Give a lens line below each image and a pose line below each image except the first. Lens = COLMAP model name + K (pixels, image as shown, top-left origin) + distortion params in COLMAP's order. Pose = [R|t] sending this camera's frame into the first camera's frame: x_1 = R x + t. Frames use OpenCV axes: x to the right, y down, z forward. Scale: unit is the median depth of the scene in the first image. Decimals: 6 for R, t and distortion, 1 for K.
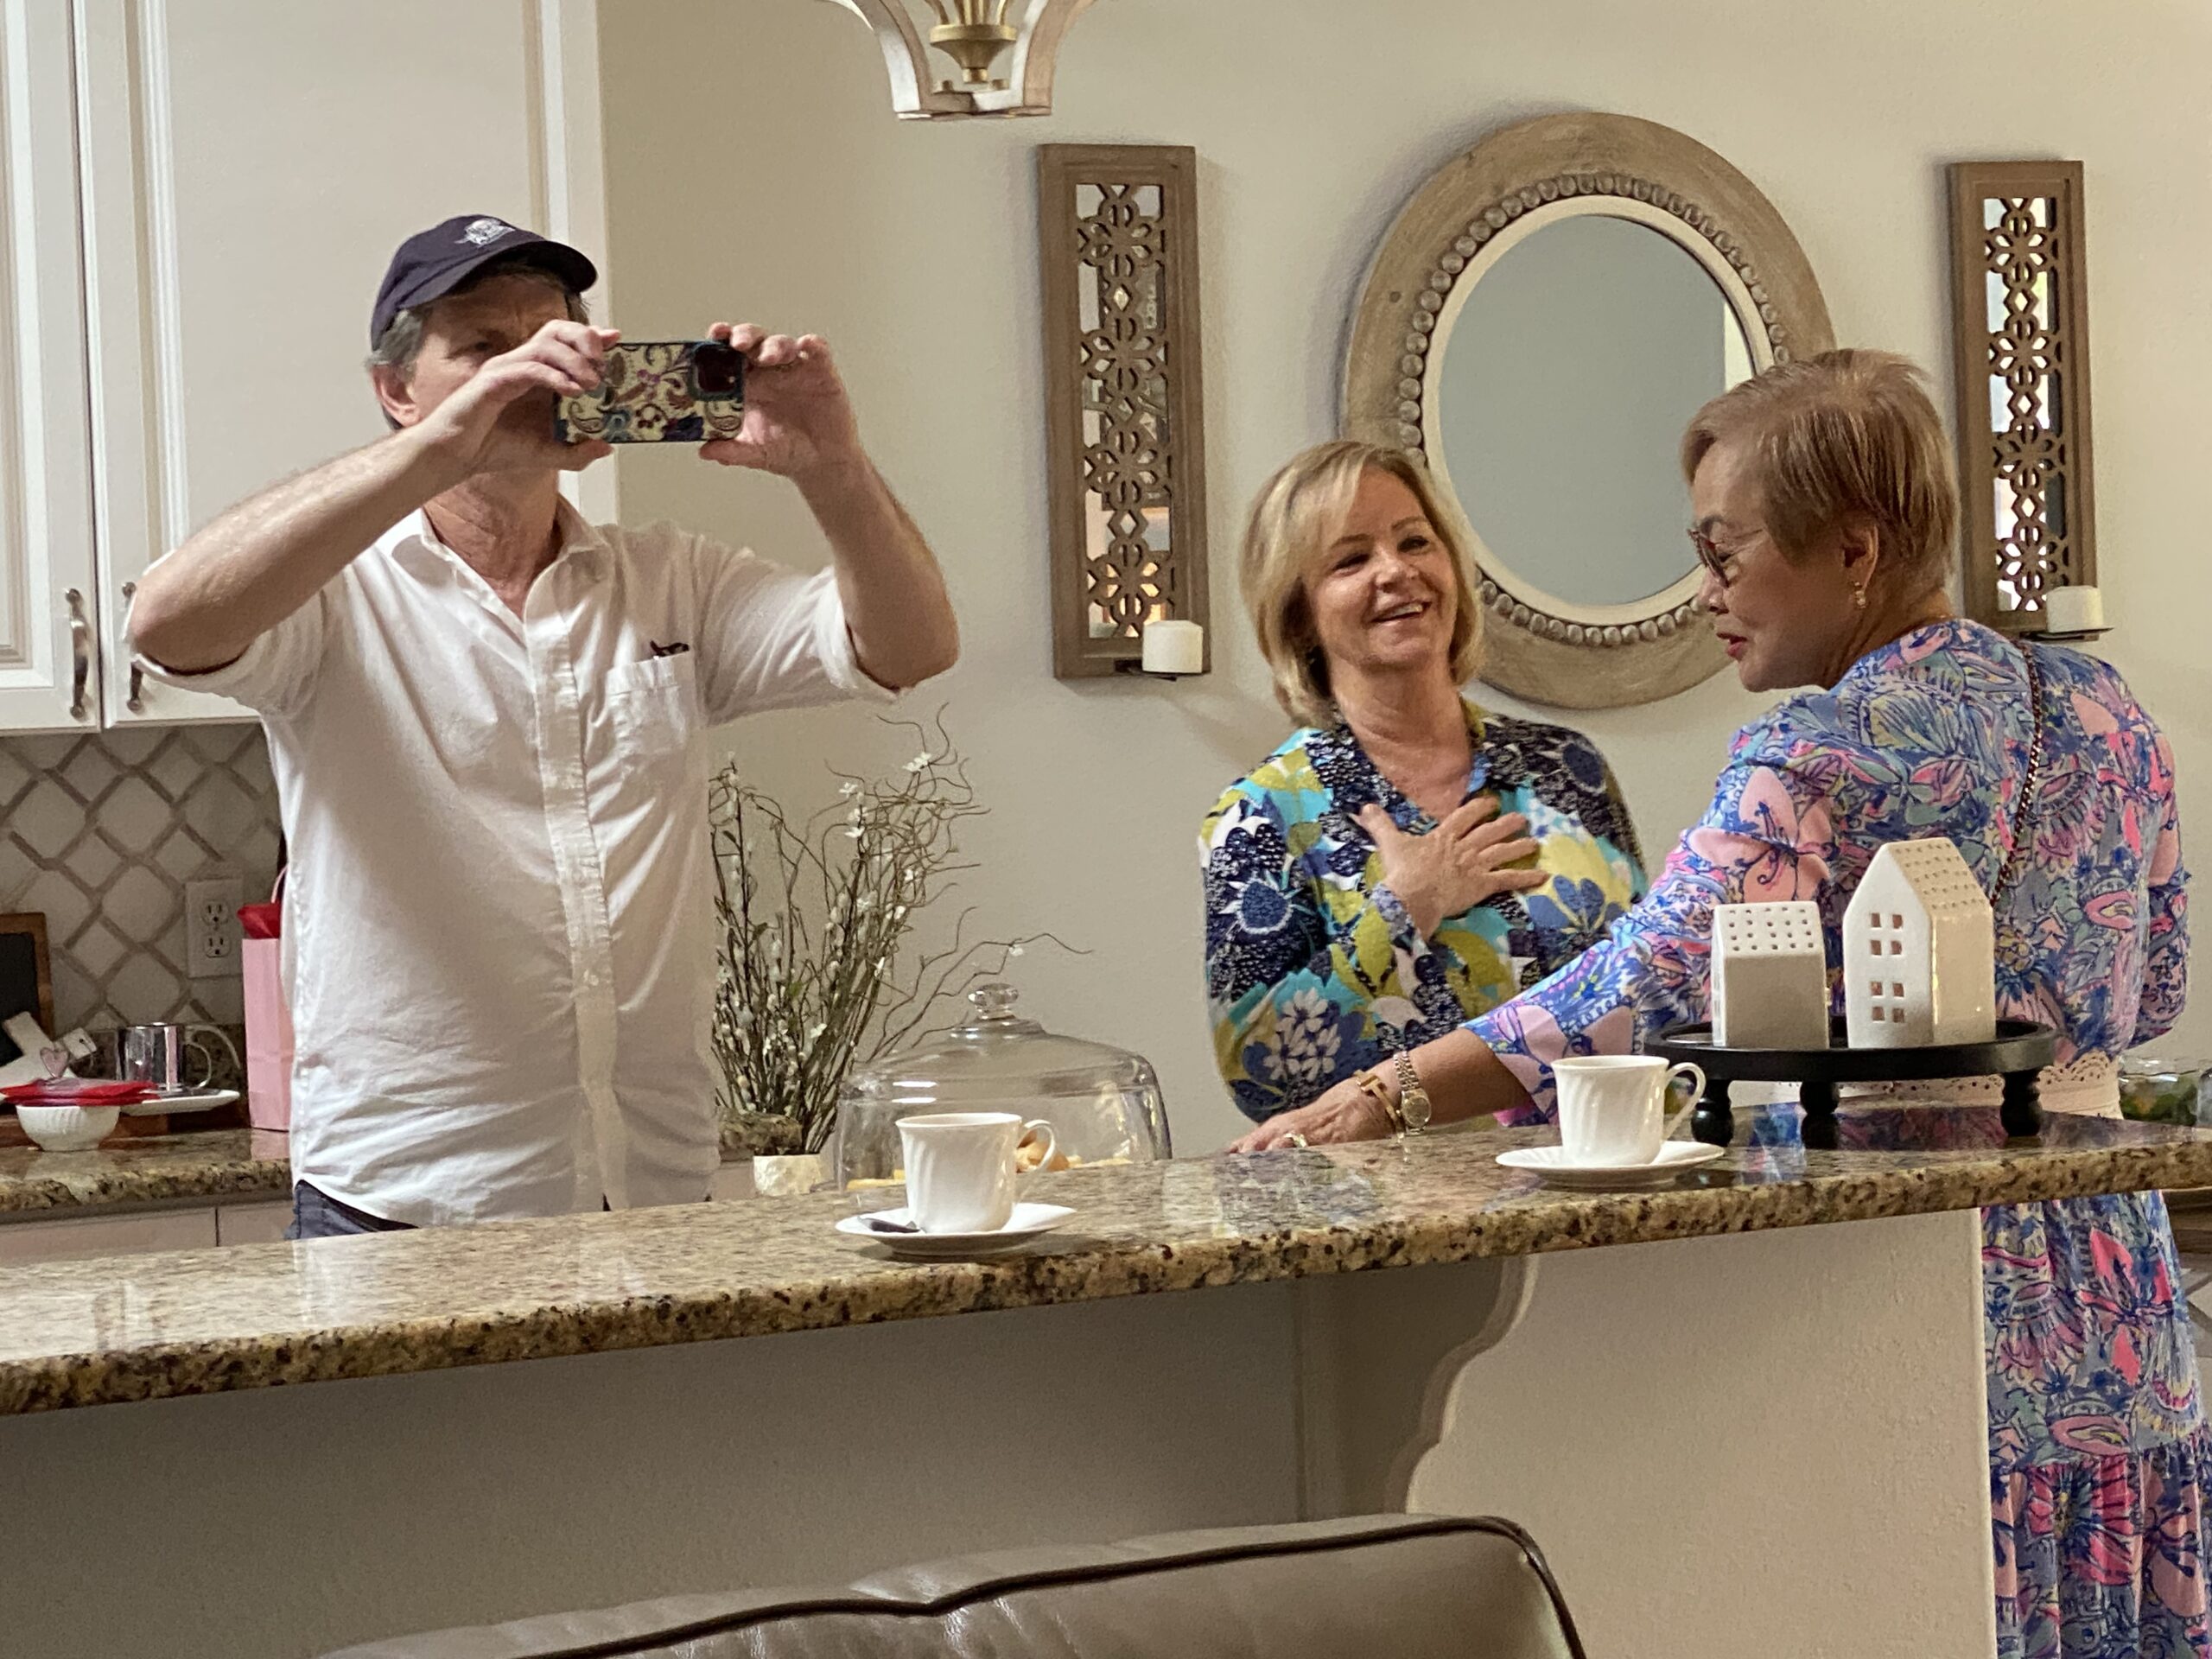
lens RADIAL K [[5116.9, 0, 1099.2], [0, 5116.9, 824.3], [0, 0, 1]] dist [0.150447, 0.000000]
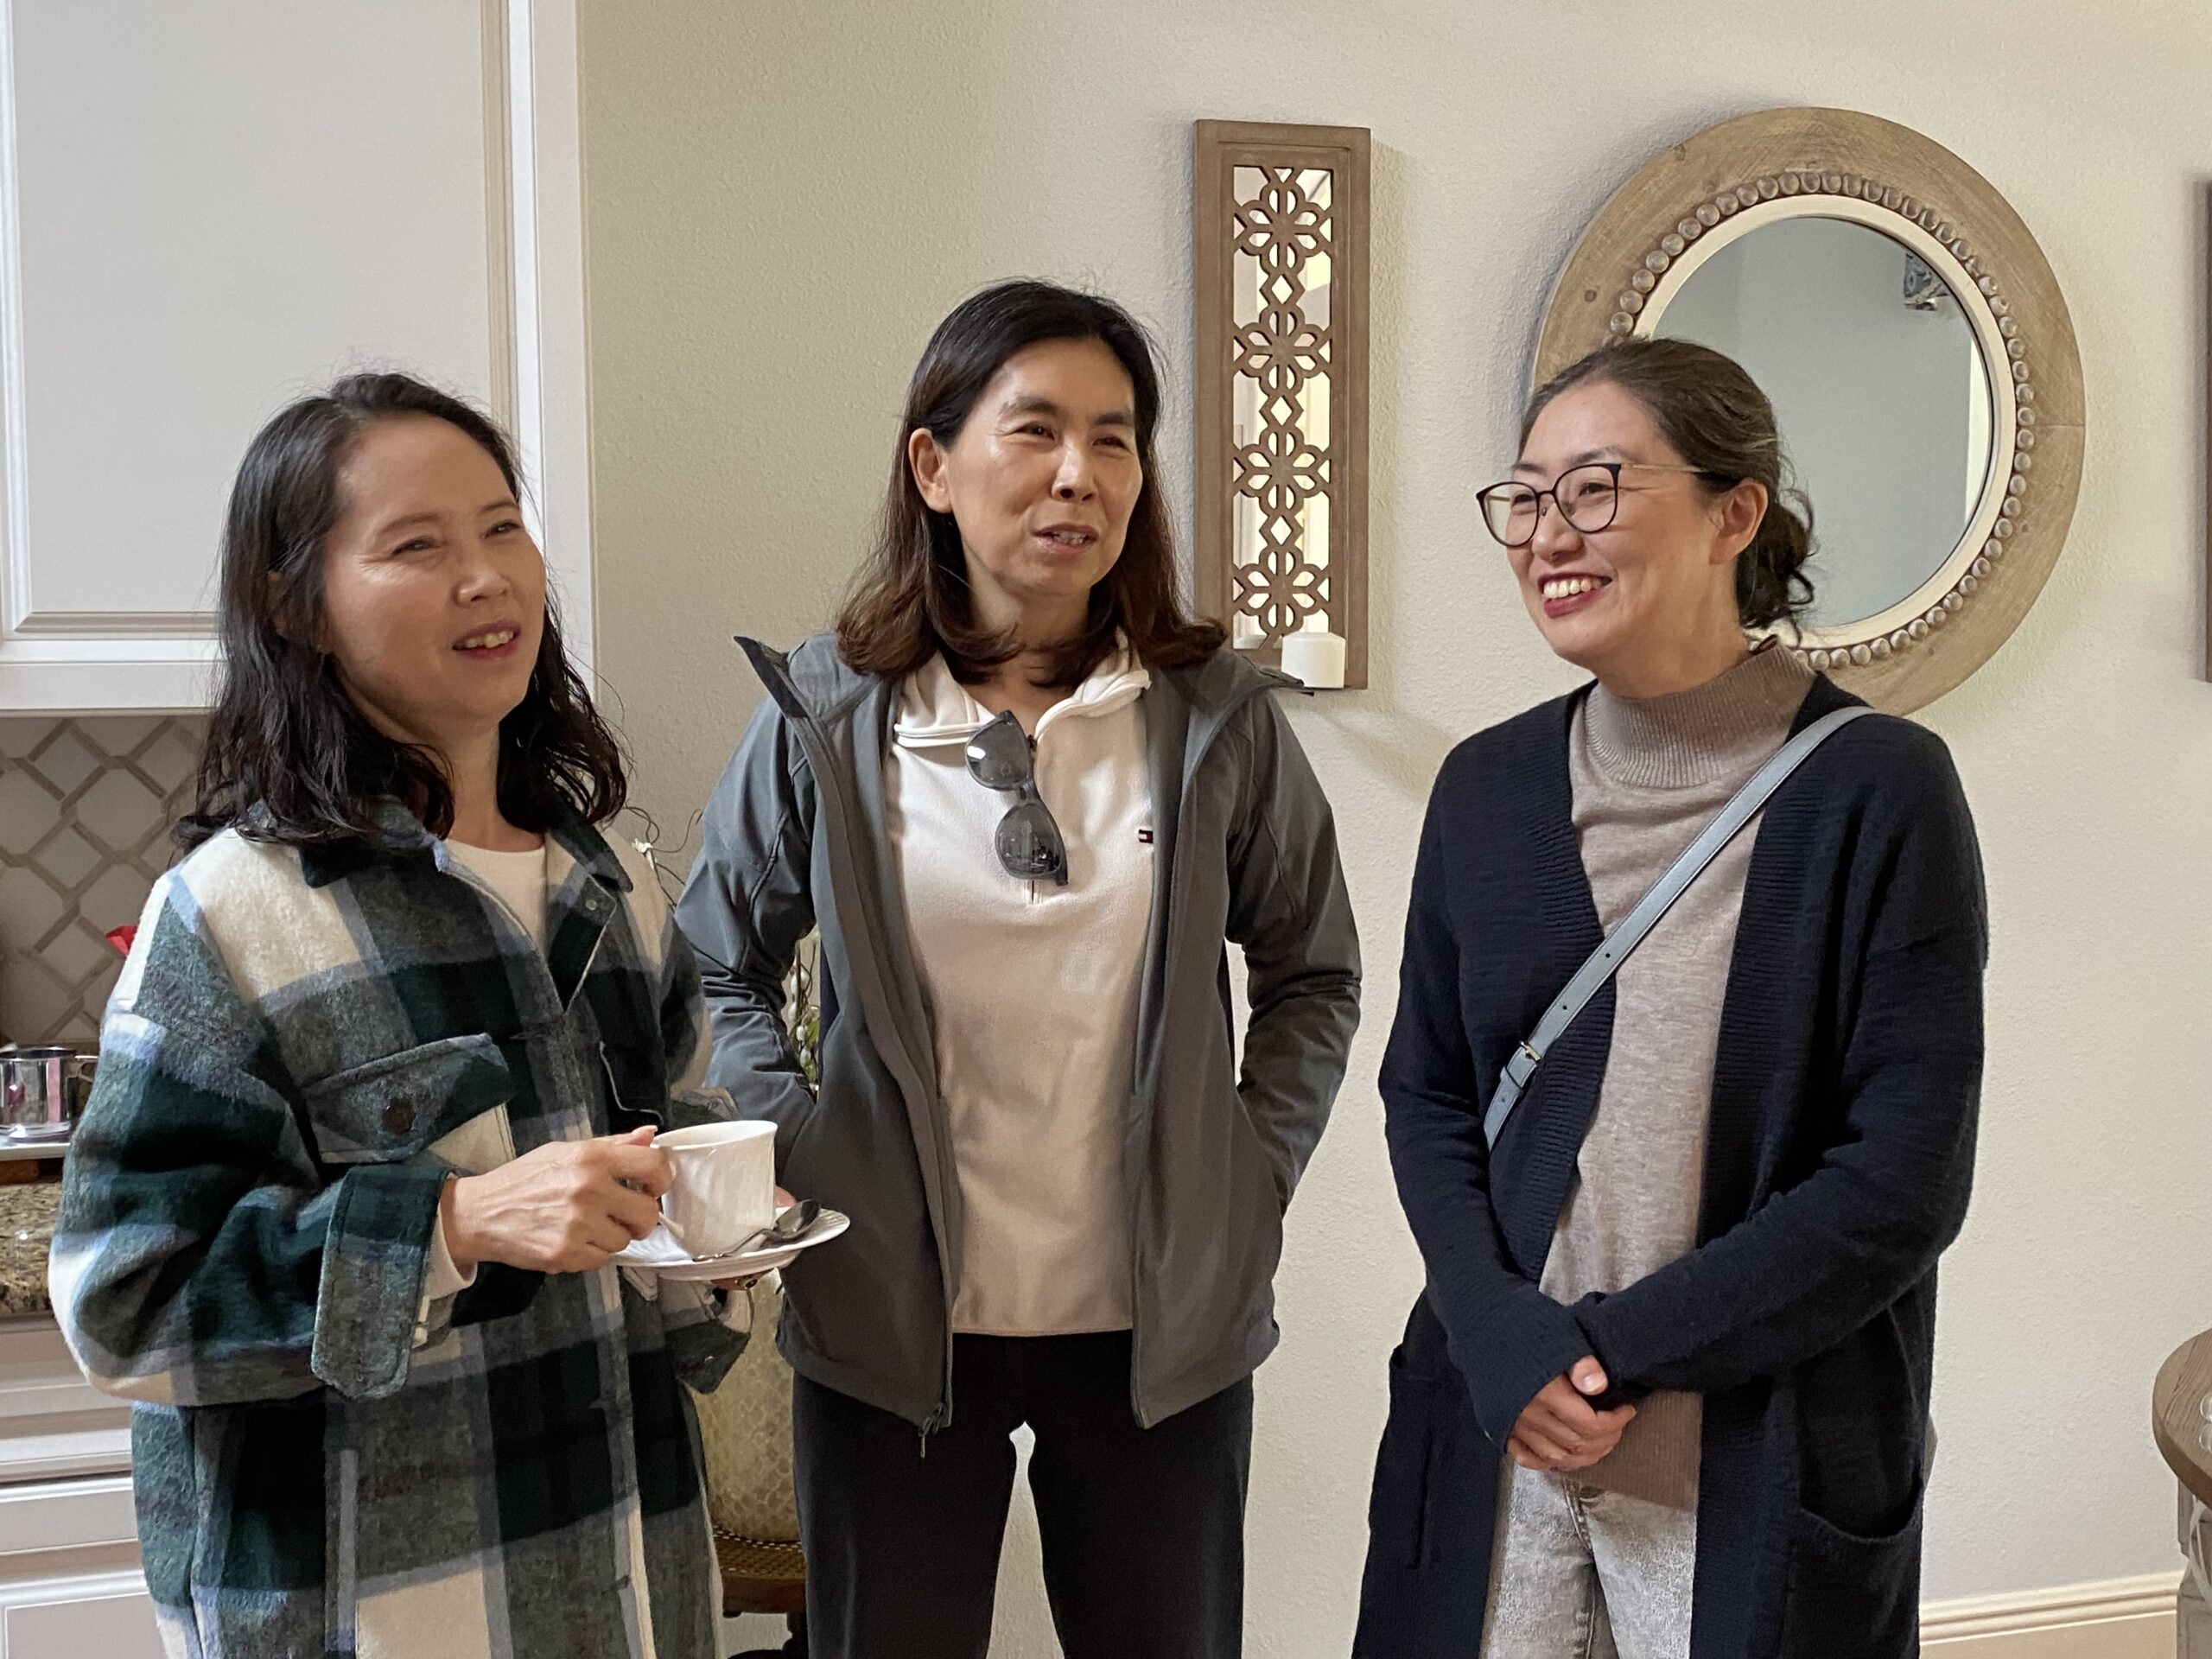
lens RADIAL K [[2204.3, 0, 1104.2], [0, 2204.3, 842.4], [0, 0, 1]] dist [0.031010, 0.000000]
pose [[0.970545, 0.036986, -0.238065, 0.070466], [-0.029021, 0.998898, 0.036877, -0.013869], [0.239167, -0.028882, 0.970549, 0.569083]]
